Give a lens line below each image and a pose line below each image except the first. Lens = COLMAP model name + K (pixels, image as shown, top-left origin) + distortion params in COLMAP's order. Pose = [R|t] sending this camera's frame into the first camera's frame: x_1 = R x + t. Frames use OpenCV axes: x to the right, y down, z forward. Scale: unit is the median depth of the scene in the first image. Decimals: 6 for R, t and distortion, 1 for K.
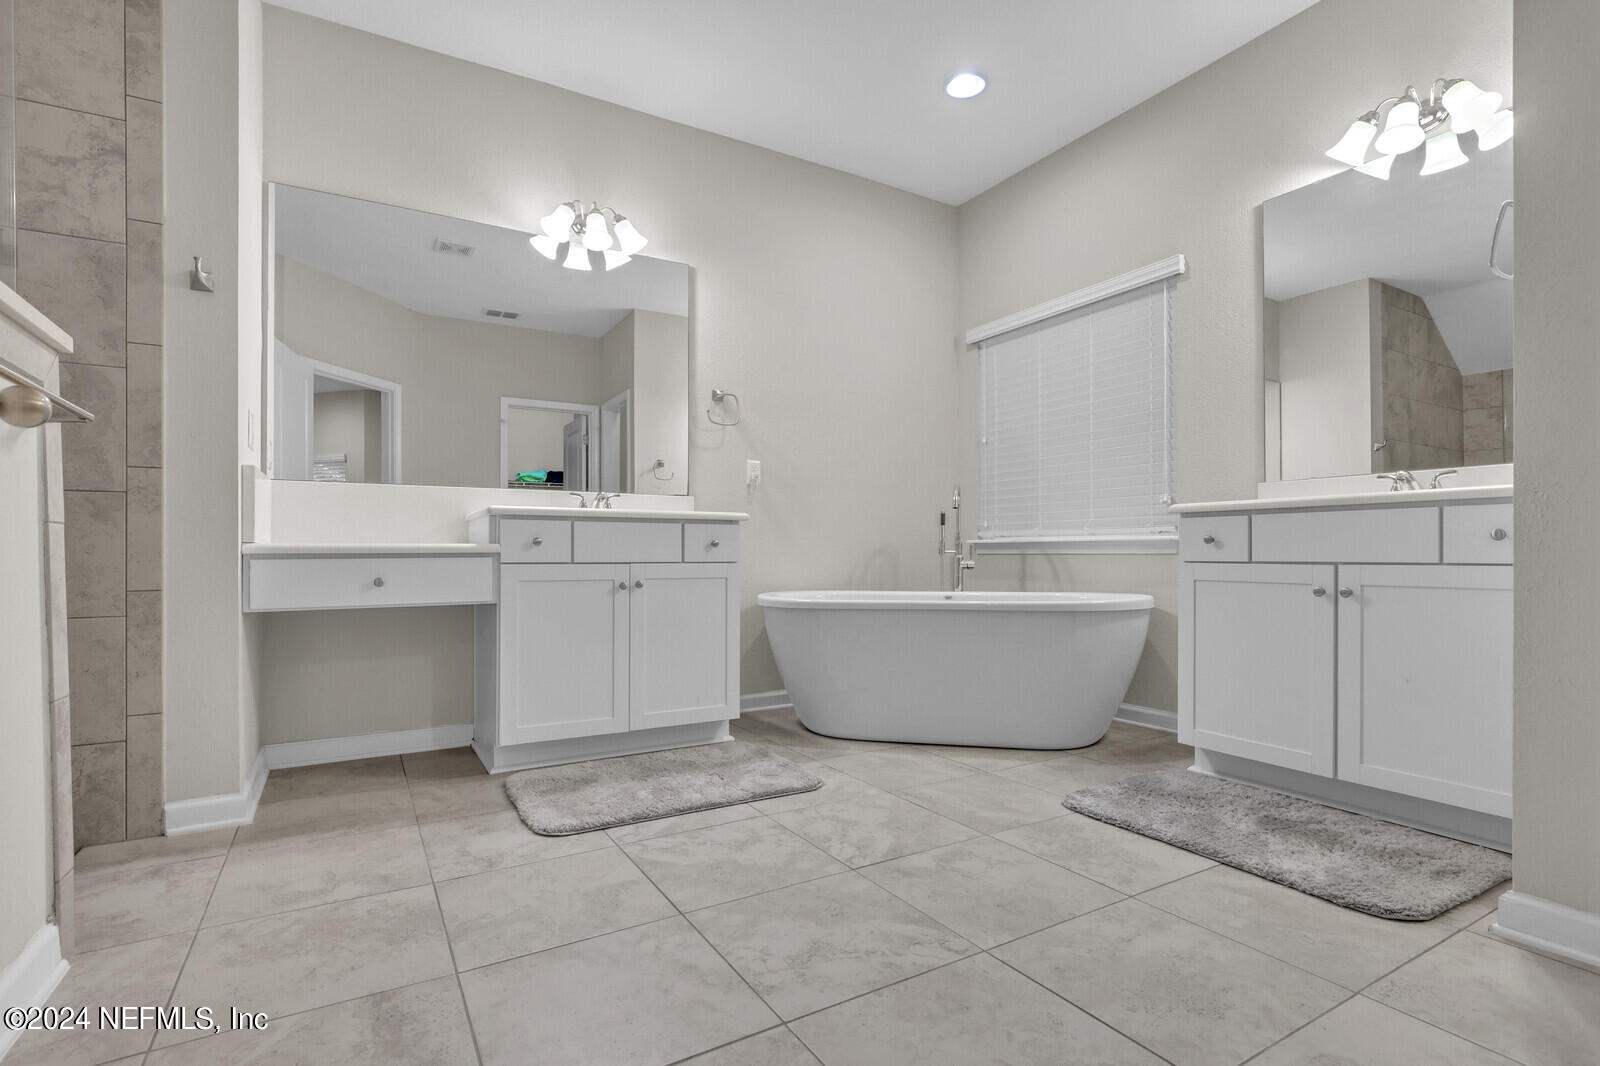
lens RADIAL K [[761.6, 0, 800.8], [0, 761.6, 528.1], [0, 0, 1]] dist [-0.003040, -0.000133]
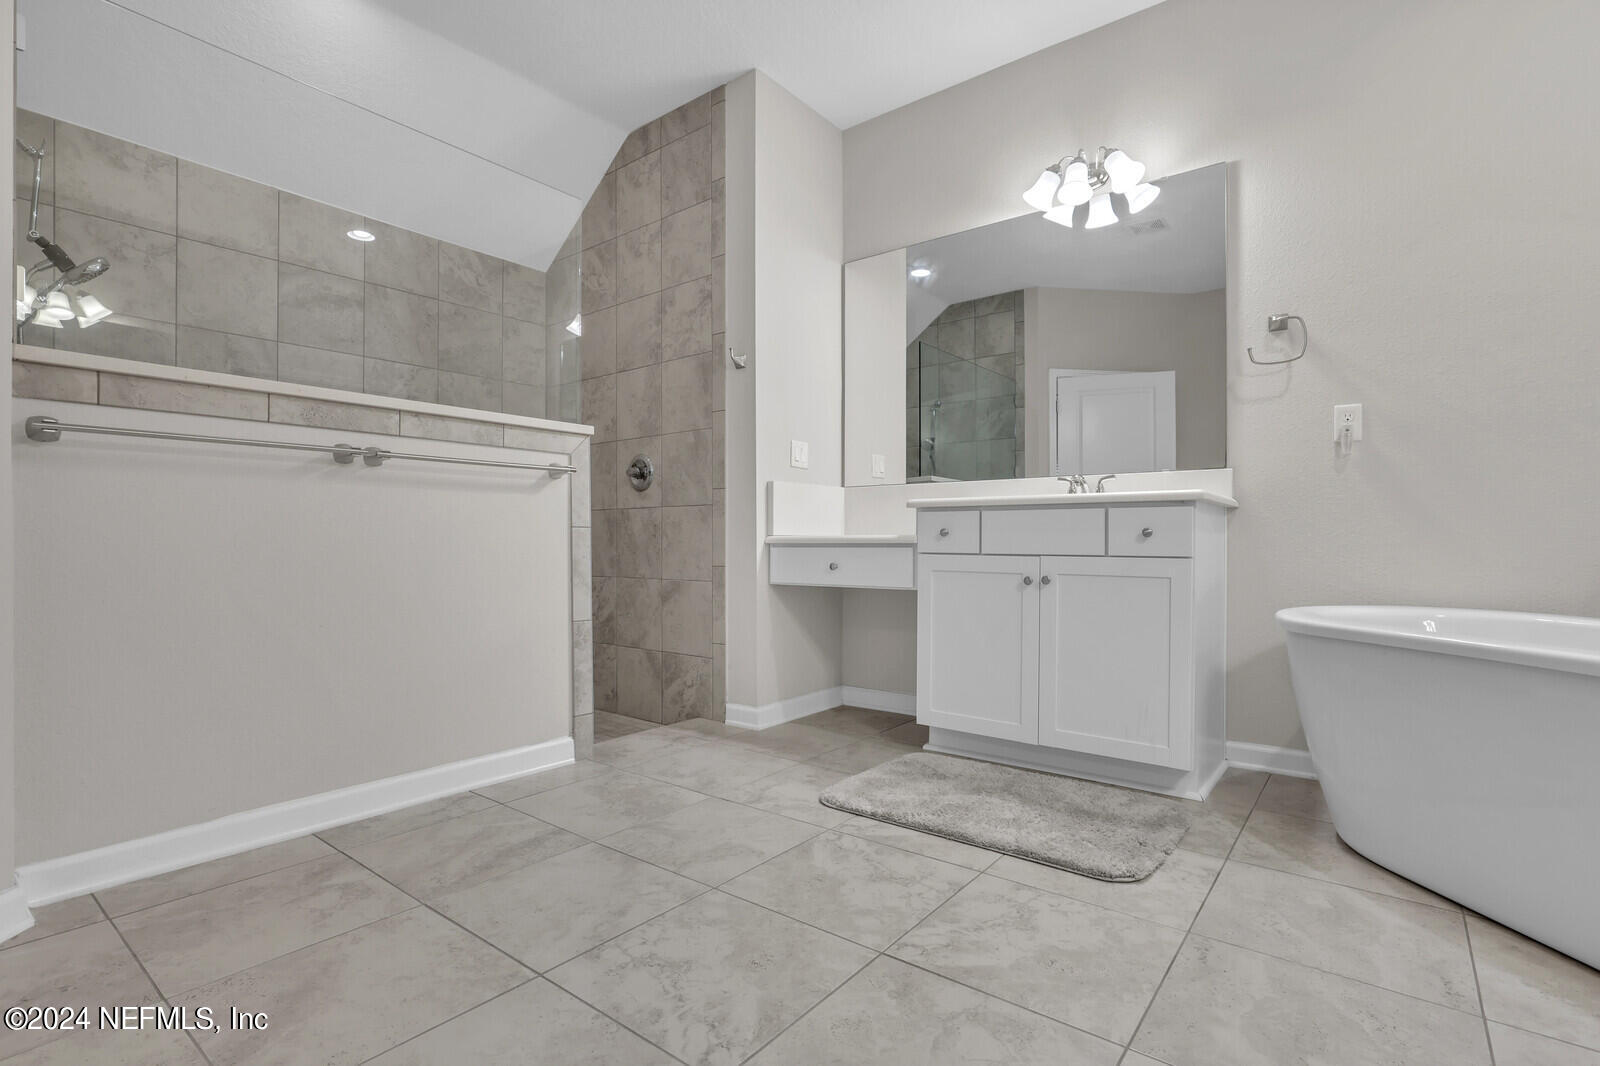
lens RADIAL K [[757.7, 0, 791.8], [0, 757.7, 525.6], [0, 0, 1]] dist [-0.015342, -0.000069]
pose [[0.363444, -0.016558, -0.931469, 0.628600], [0.028792, 0.999564, -0.006534, 0.011286], [0.931171, -0.024444, 0.363762, 0.532686]]
